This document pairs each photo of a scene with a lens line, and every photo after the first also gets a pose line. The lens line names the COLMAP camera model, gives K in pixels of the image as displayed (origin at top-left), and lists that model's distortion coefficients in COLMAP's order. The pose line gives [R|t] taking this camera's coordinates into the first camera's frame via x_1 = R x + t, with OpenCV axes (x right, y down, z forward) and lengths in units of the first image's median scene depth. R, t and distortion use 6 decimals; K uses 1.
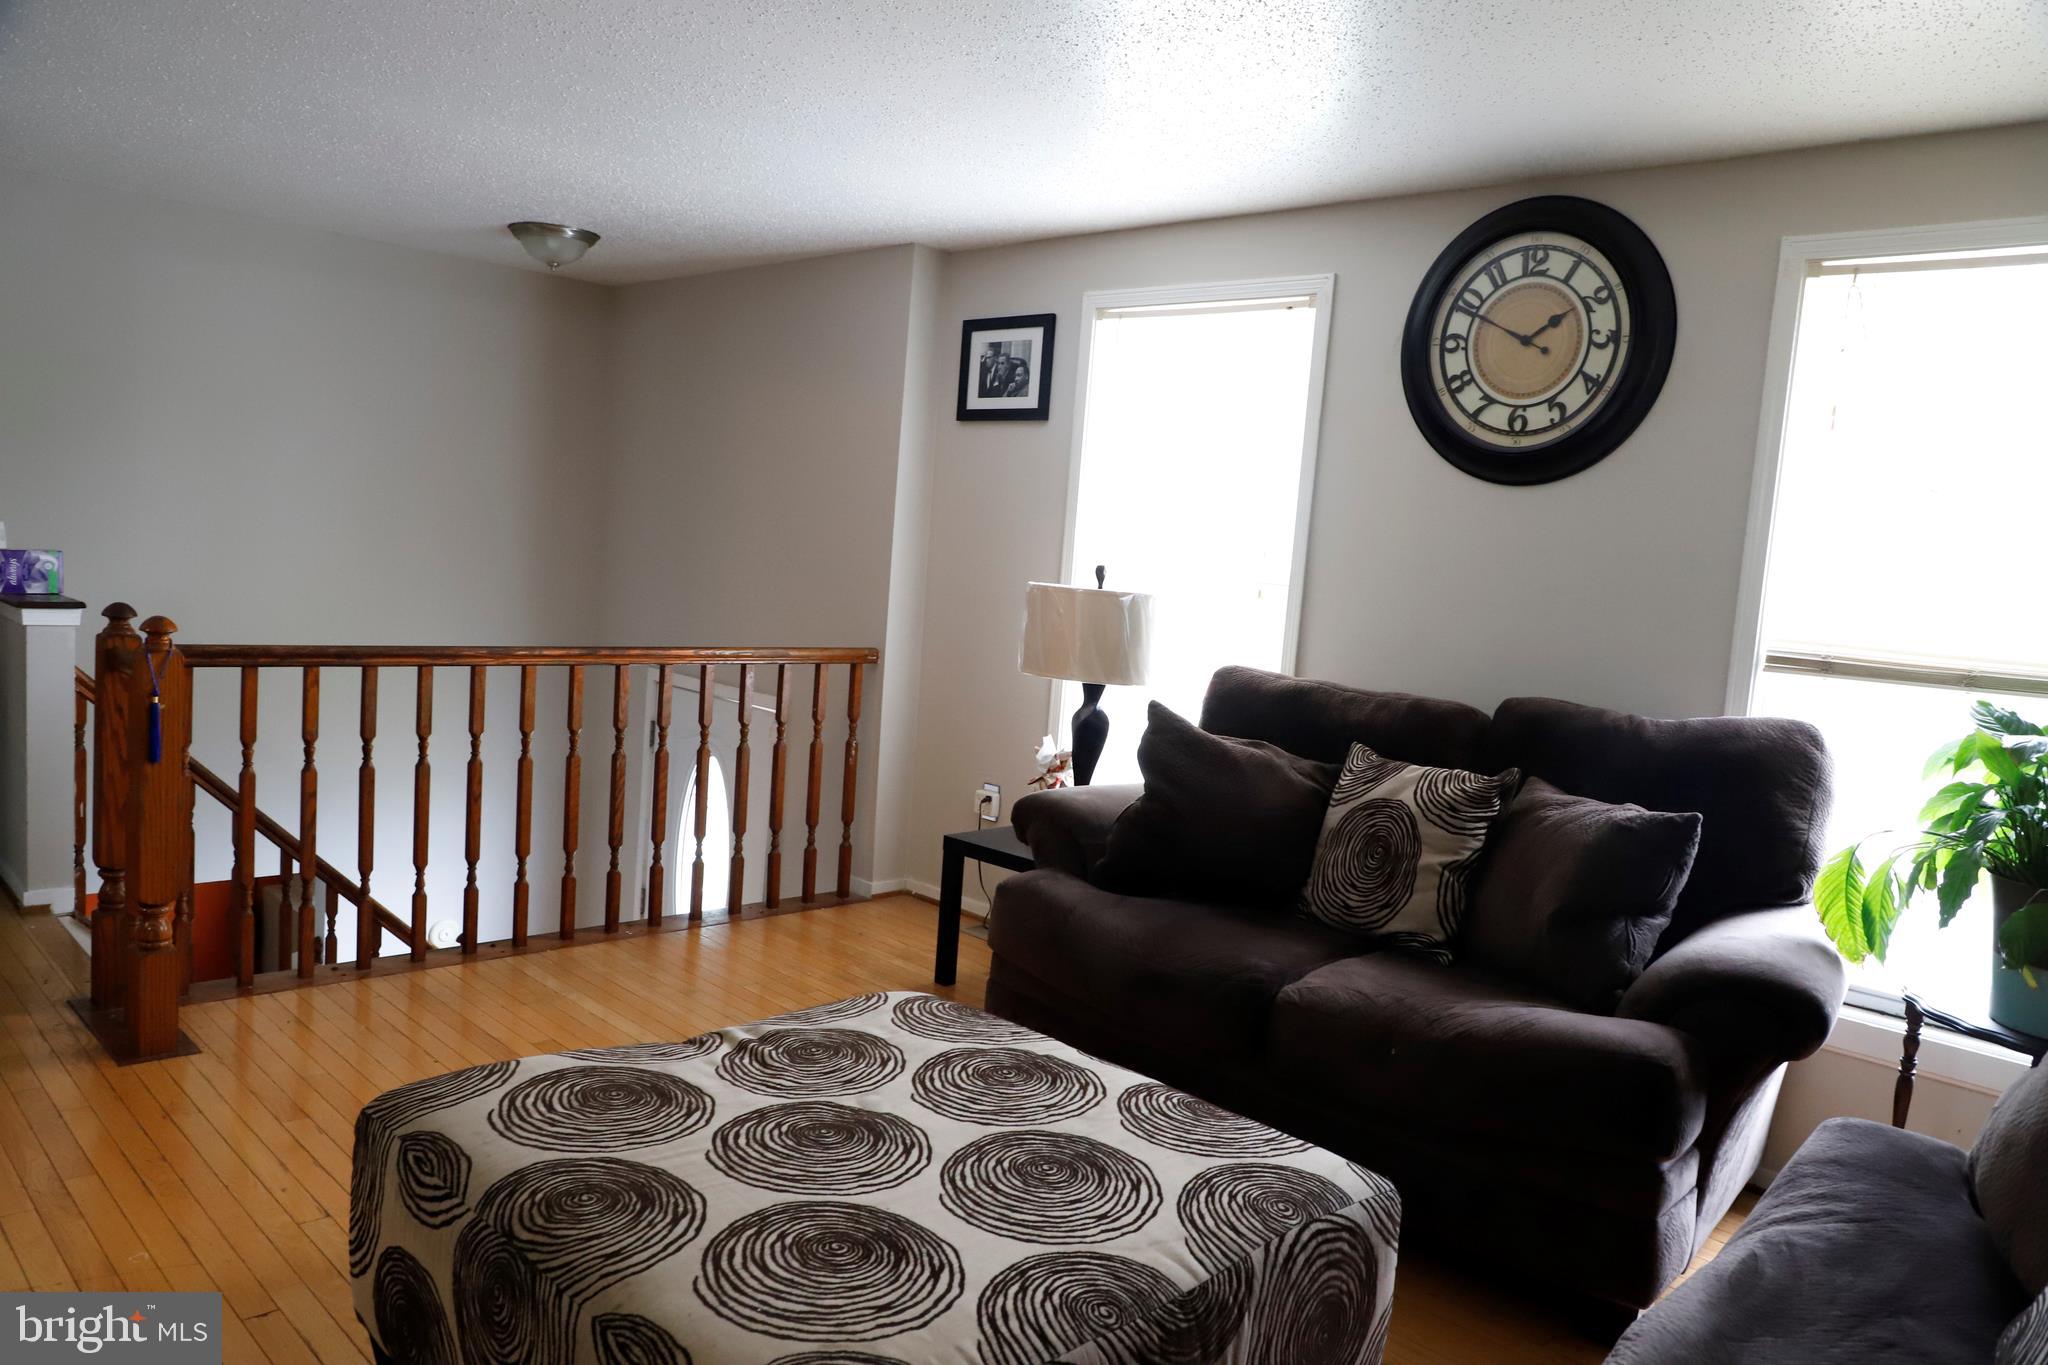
lens RADIAL K [[1410.0, 0, 1016.7], [0, 1410.0, 693.0], [0, 0, 1]] dist [-0.070890, 0.030550]
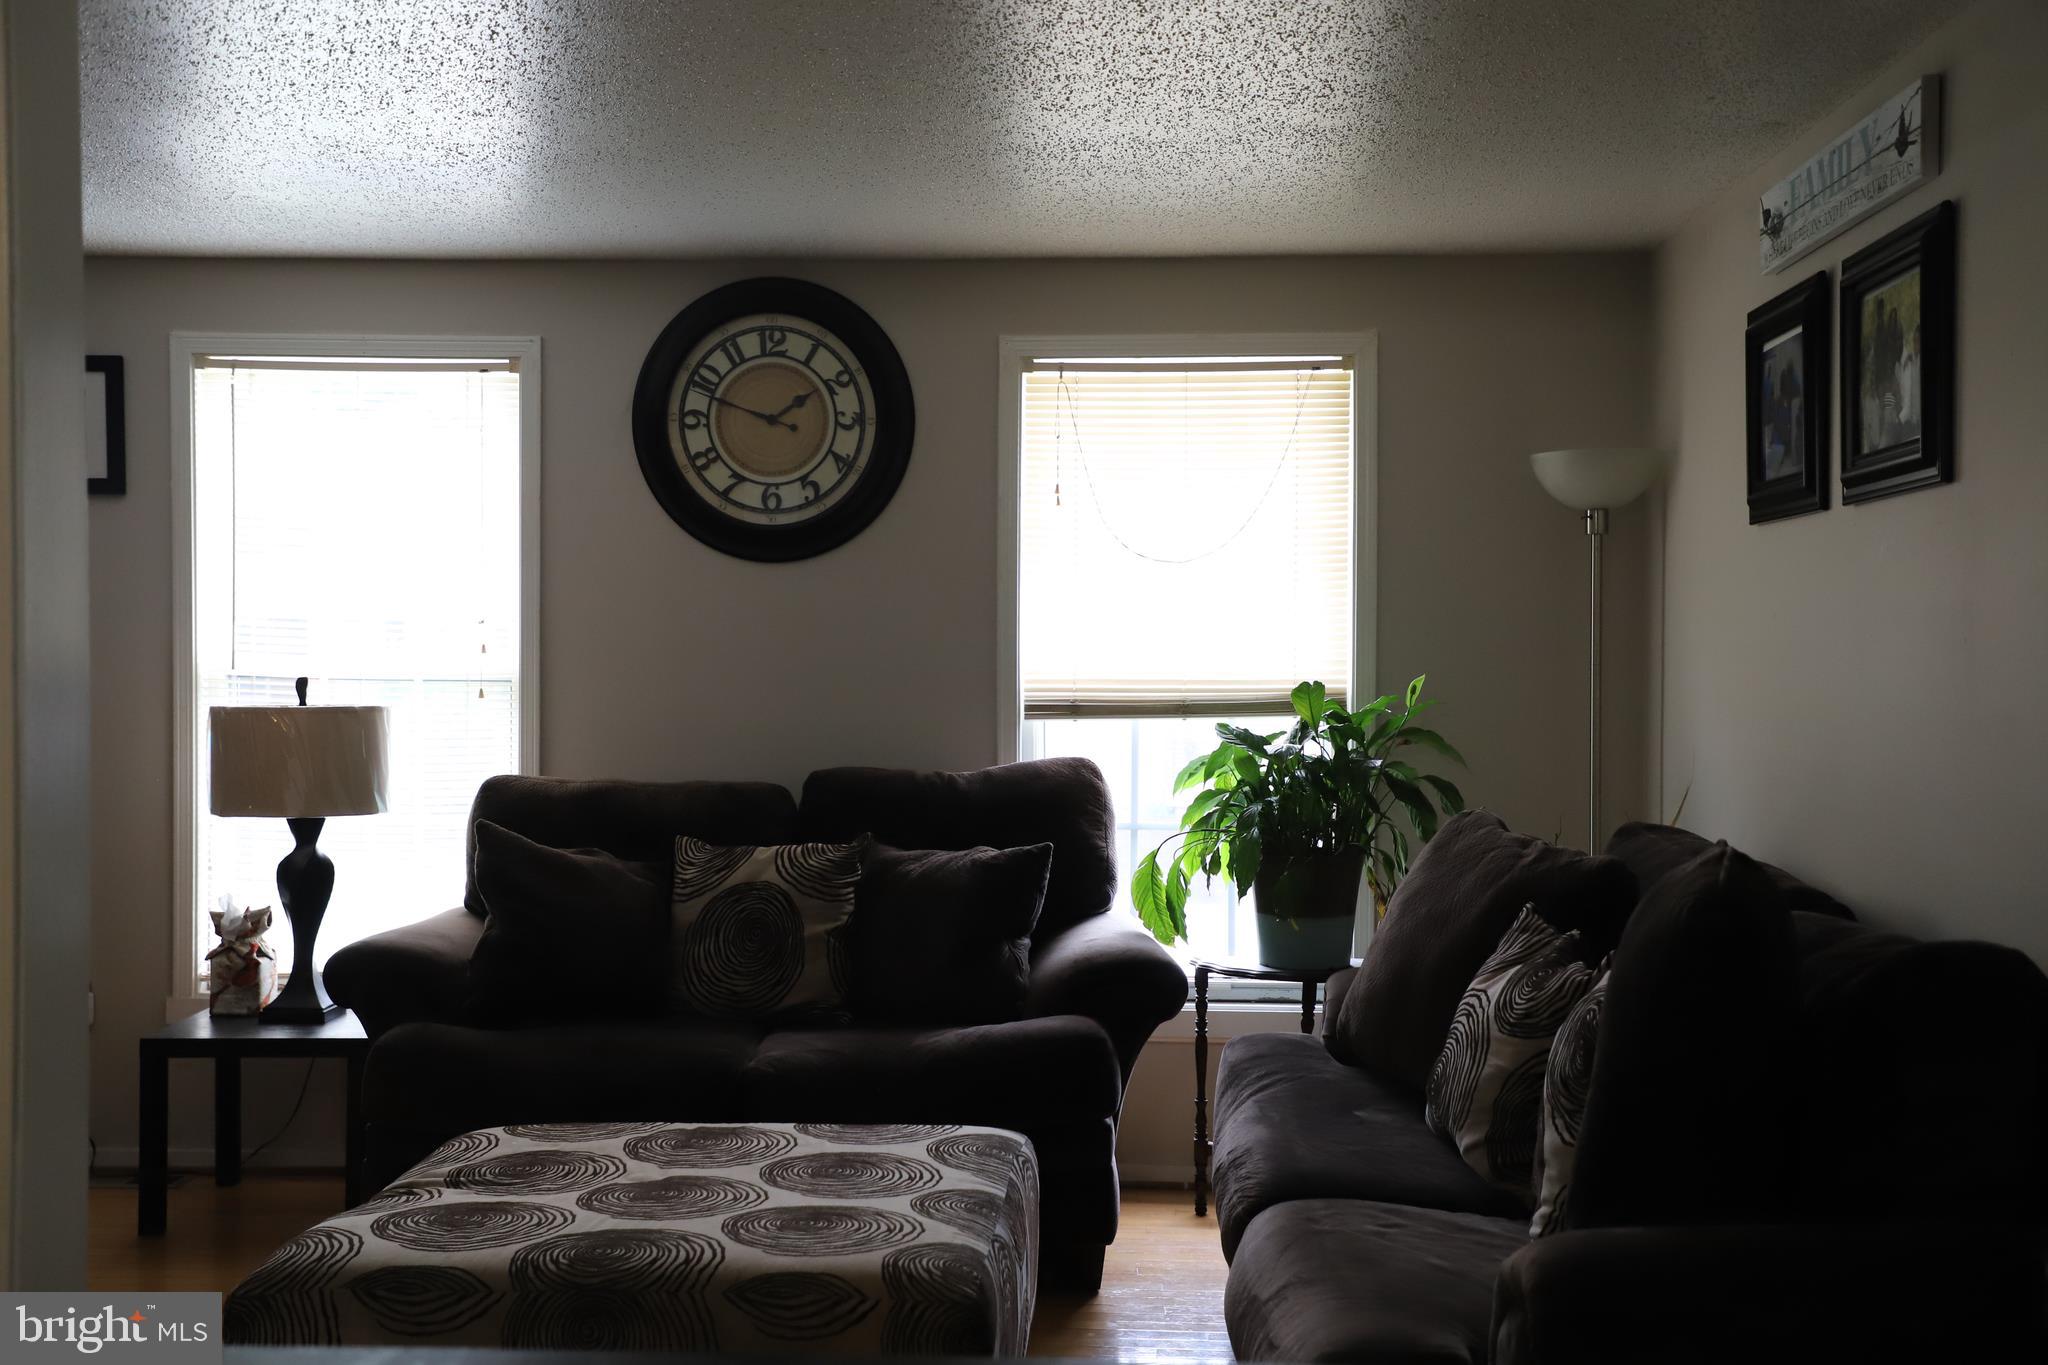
lens RADIAL K [[2354.4, 0, 1021.8], [0, 2354.4, 688.2], [0, 0, 1]] dist [0.096851, 0.000000]
pose [[0.746725, -0.090186, 0.658990, -0.657835], [0.124433, 0.992214, -0.005209, -0.028588], [-0.653390, 0.085889, 0.752134, -0.398727]]
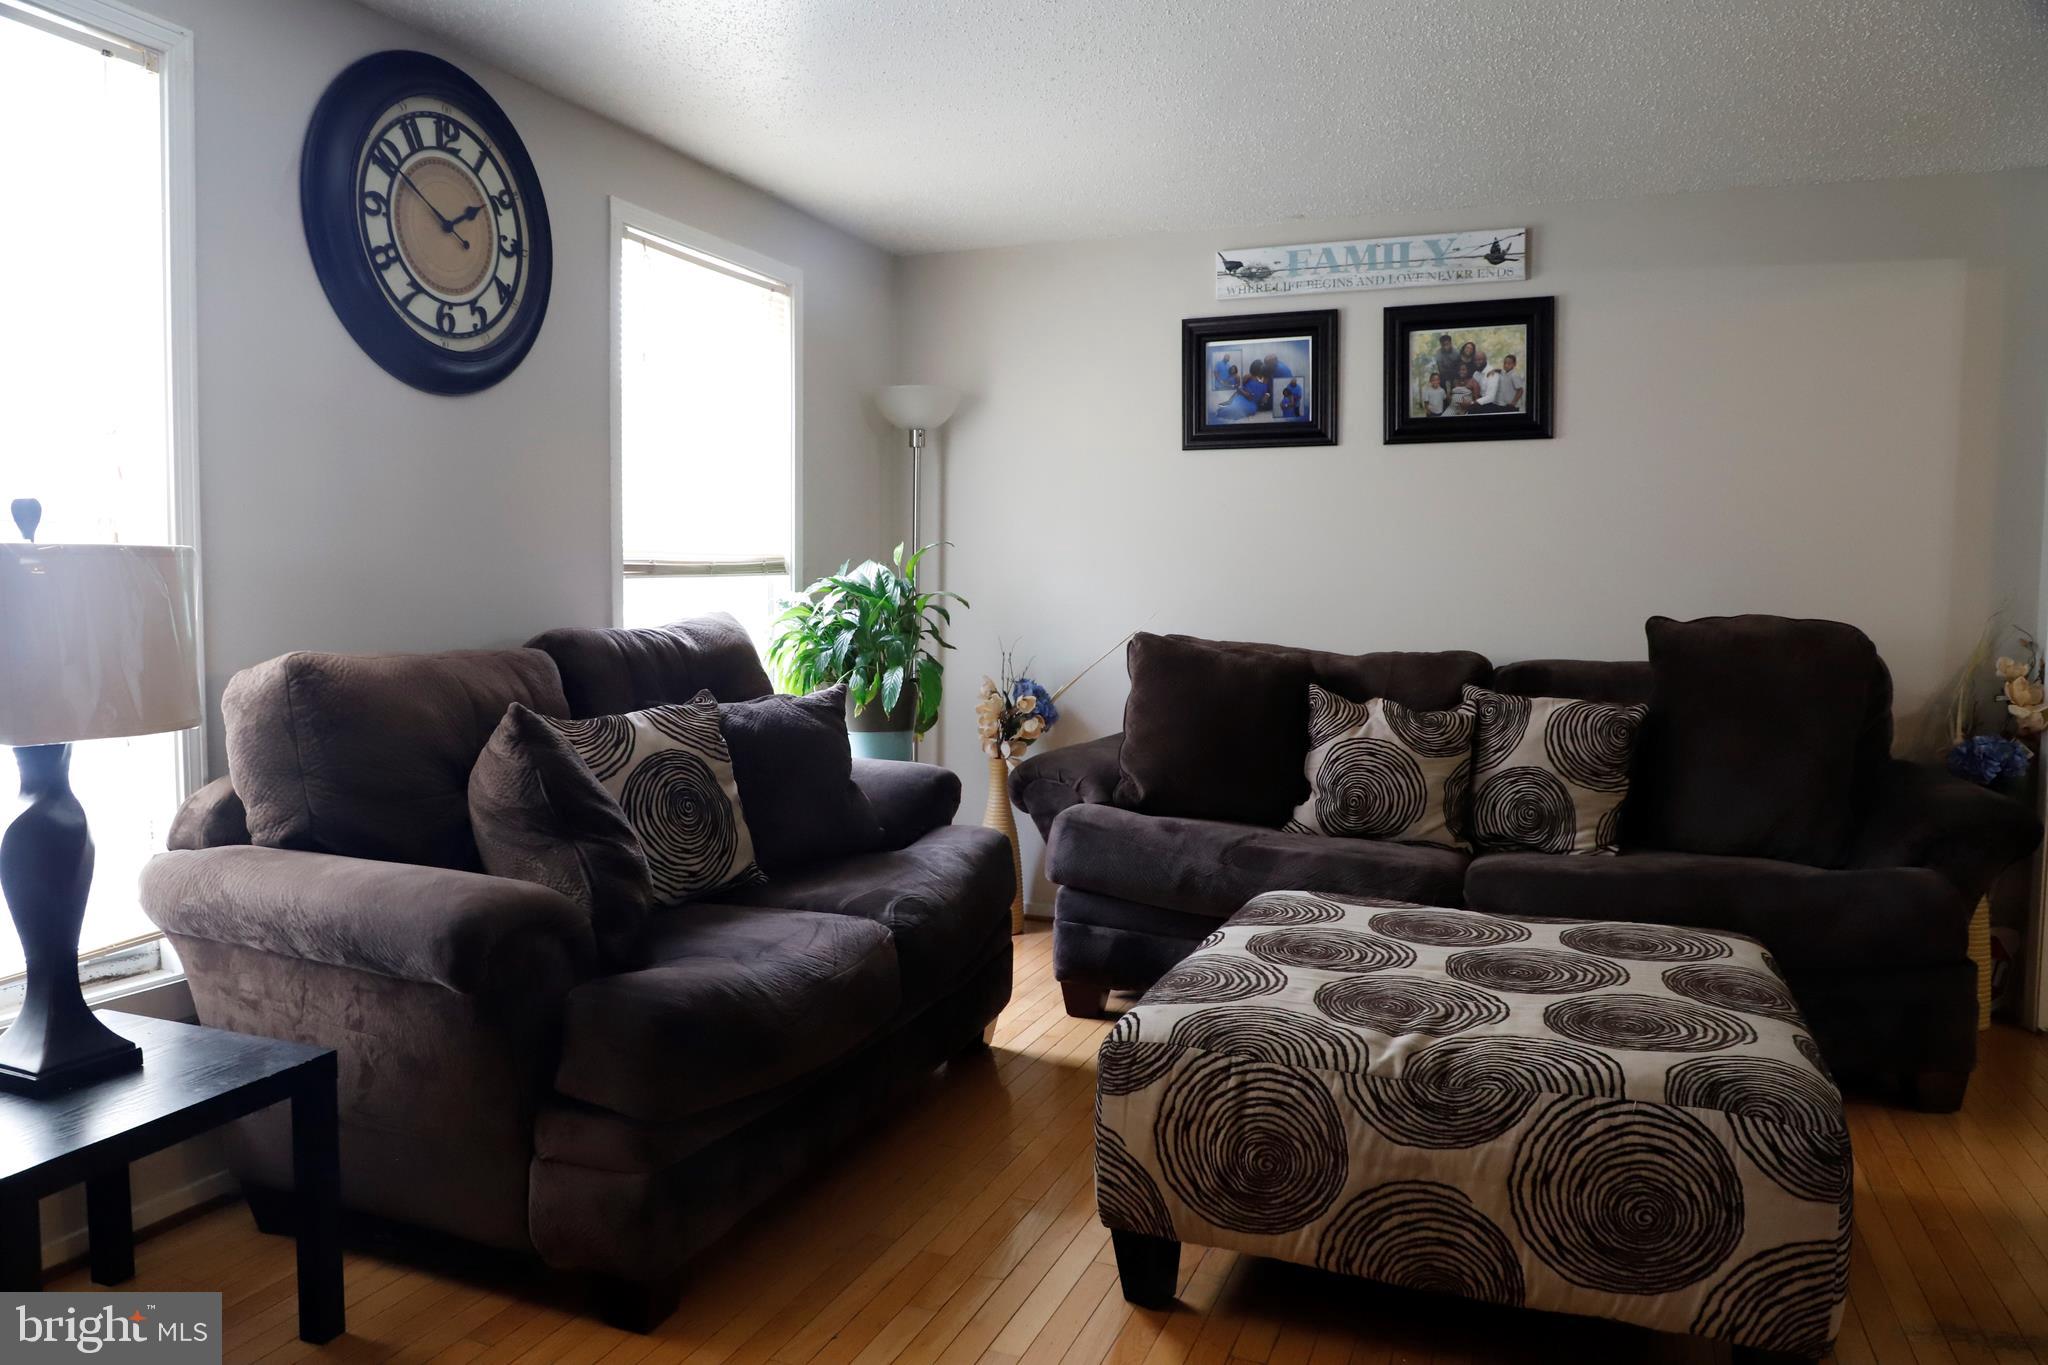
lens RADIAL K [[1410.0, 0, 1029.2], [0, 1410.0, 687.5], [0, 0, 1]] dist [-0.070890, 0.030550]
pose [[-0.388478, -0.146531, 0.909733, -0.609242], [0.057715, 0.981467, 0.182731, -0.110626], [-0.919649, 0.123492, -0.372821, 1.042519]]
